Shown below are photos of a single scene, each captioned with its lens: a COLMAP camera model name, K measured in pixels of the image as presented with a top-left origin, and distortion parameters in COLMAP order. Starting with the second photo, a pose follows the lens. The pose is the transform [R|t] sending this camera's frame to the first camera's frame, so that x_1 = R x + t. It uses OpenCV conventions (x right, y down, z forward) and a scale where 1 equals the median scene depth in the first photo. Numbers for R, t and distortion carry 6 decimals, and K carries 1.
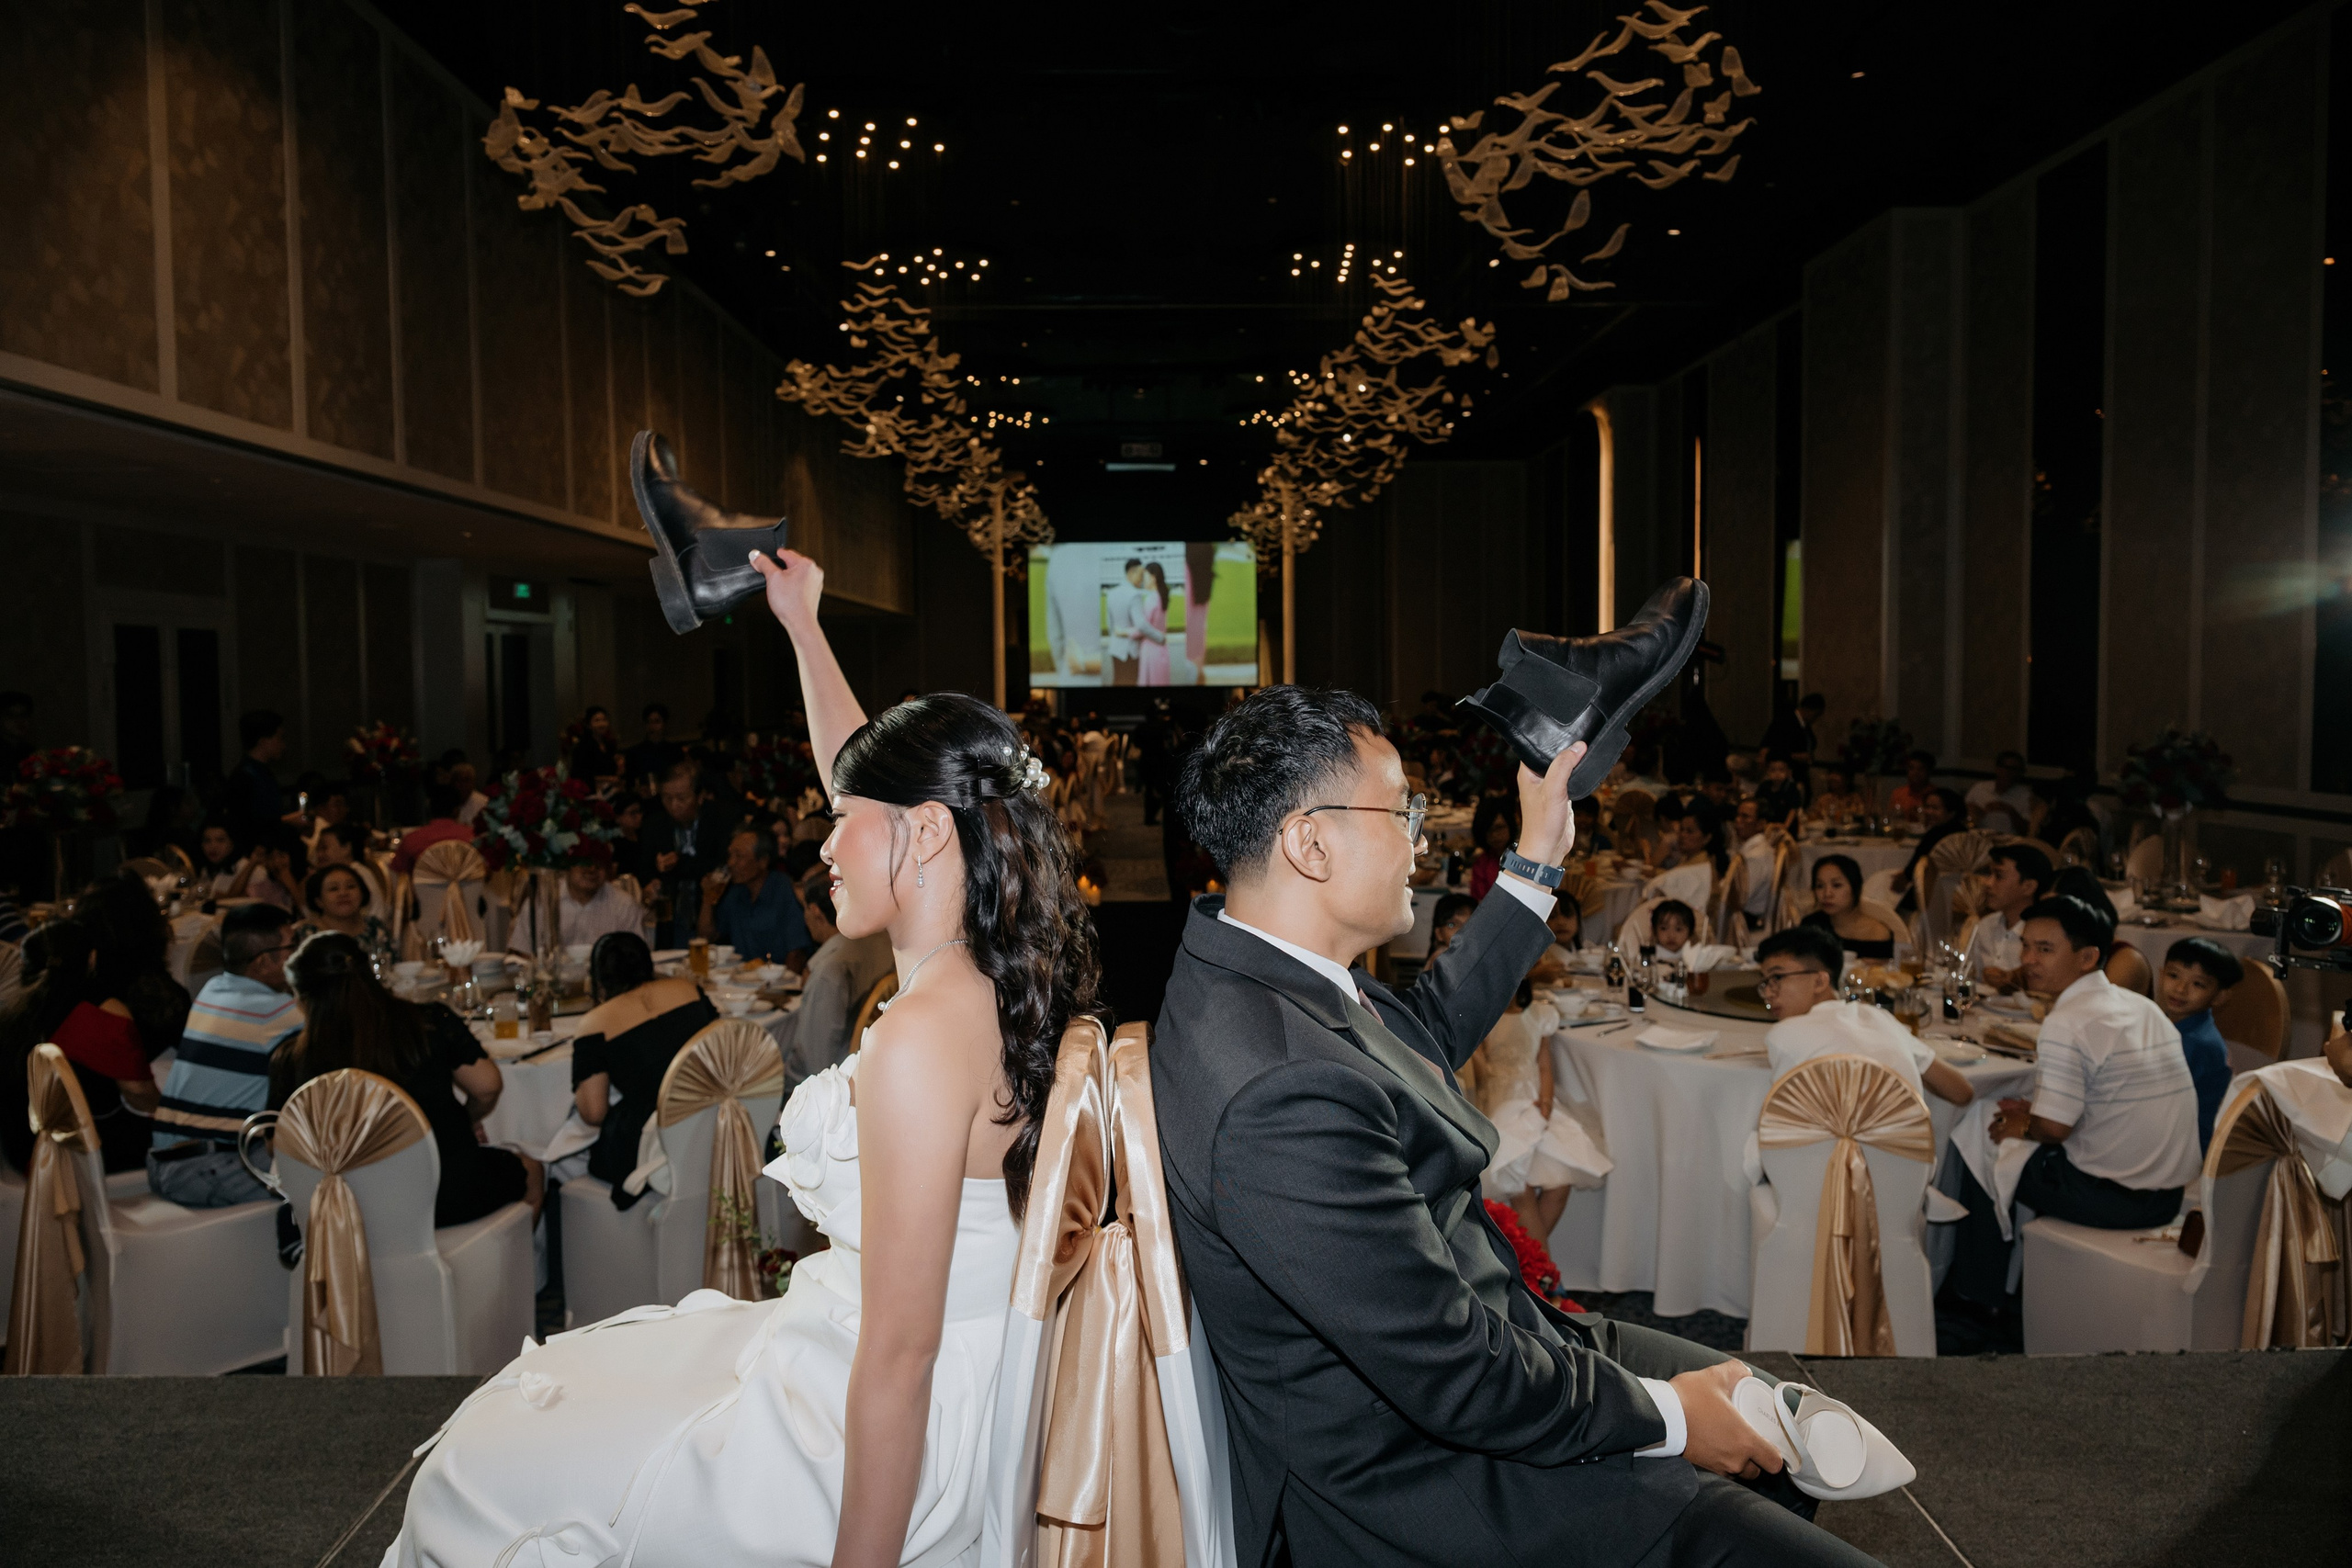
lens RADIAL K [[1556.0, 0, 1151.4], [0, 1556.0, 784.4], [0, 0, 1]] dist [-0.001533, -0.001554]
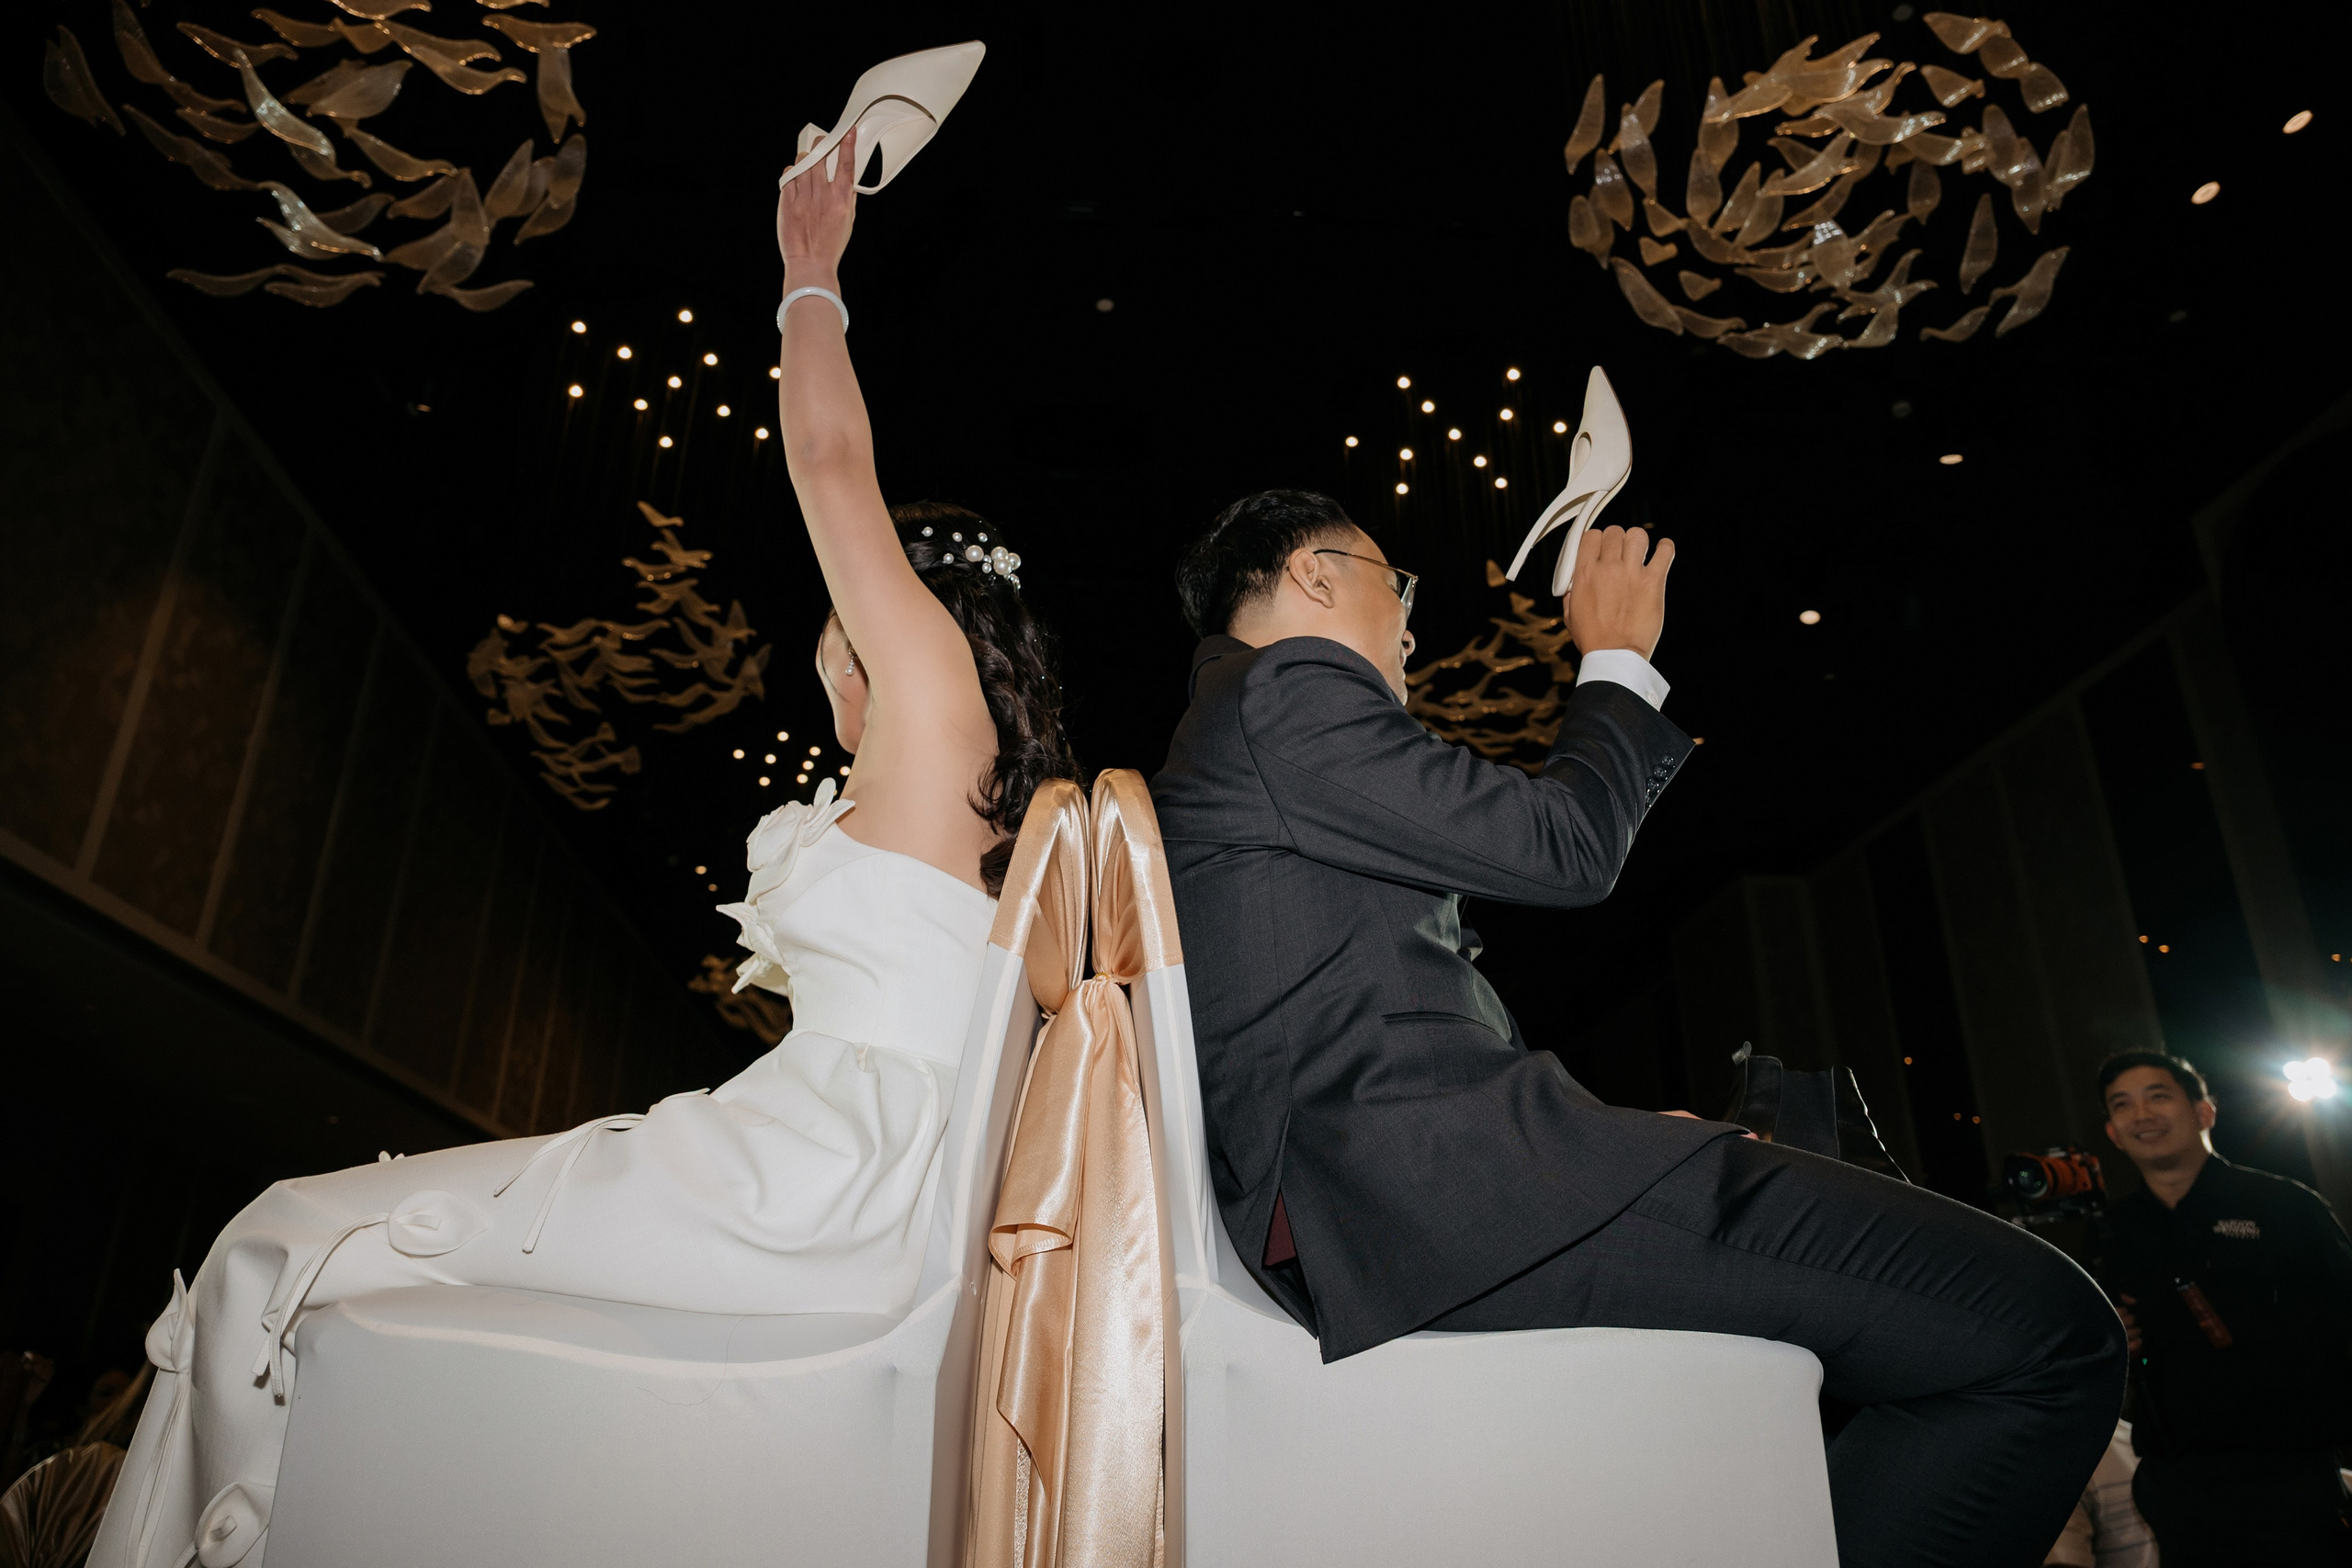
lens RADIAL K [[1561.6, 0, 1164.1], [0, 1561.6, 773.9], [0, 0, 1]] dist [0.001873, -0.000386]
pose [[0.996600, 0.050548, 0.065069, -0.013477], [-0.015242, 0.889182, -0.457299, 0.143891], [-0.080973, 0.454752, 0.886929, 0.033955]]
